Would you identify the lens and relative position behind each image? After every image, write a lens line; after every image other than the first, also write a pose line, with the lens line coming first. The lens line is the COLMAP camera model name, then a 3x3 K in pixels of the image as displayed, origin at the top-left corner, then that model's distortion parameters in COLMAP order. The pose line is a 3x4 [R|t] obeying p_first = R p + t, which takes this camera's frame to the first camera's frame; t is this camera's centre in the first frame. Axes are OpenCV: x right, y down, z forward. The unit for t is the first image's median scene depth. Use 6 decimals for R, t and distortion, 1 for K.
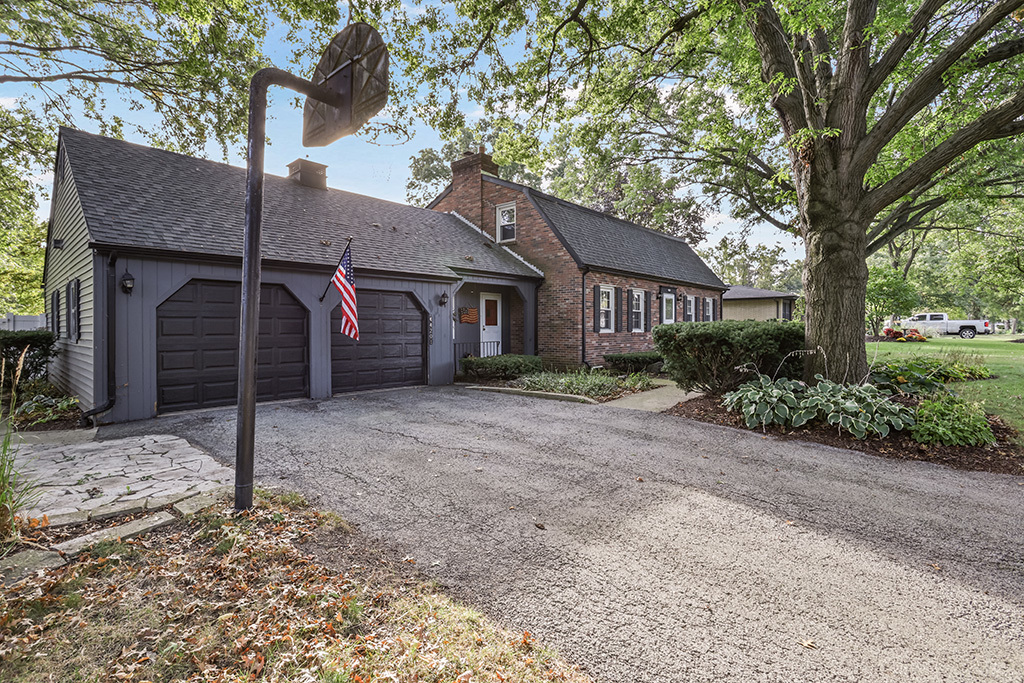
lens RADIAL K [[482.8, 0, 507.2], [0, 482.8, 328.1], [0, 0, 1]] dist [-0.000204, -0.000056]
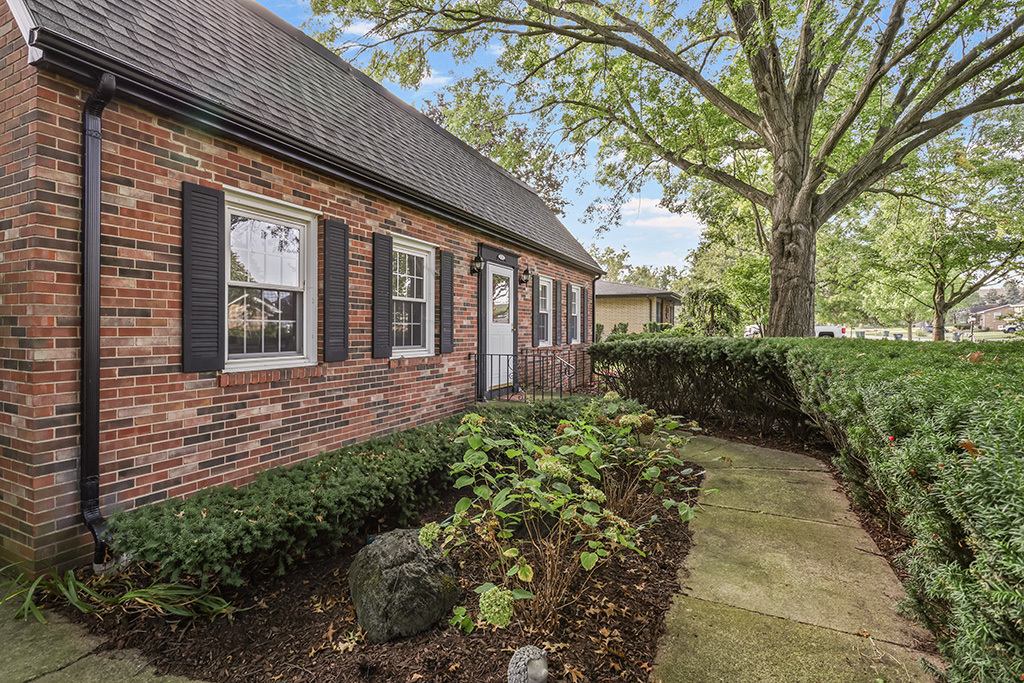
lens RADIAL K [[482.8, 0, 507.2], [0, 482.8, 328.1], [0, 0, 1]] dist [-0.000204, -0.000056]
pose [[0.958450, 0.005696, 0.285205, 0.218206], [-0.004907, 0.999982, -0.003480, -0.011689], [-0.285220, 0.001936, 0.958460, 0.582902]]
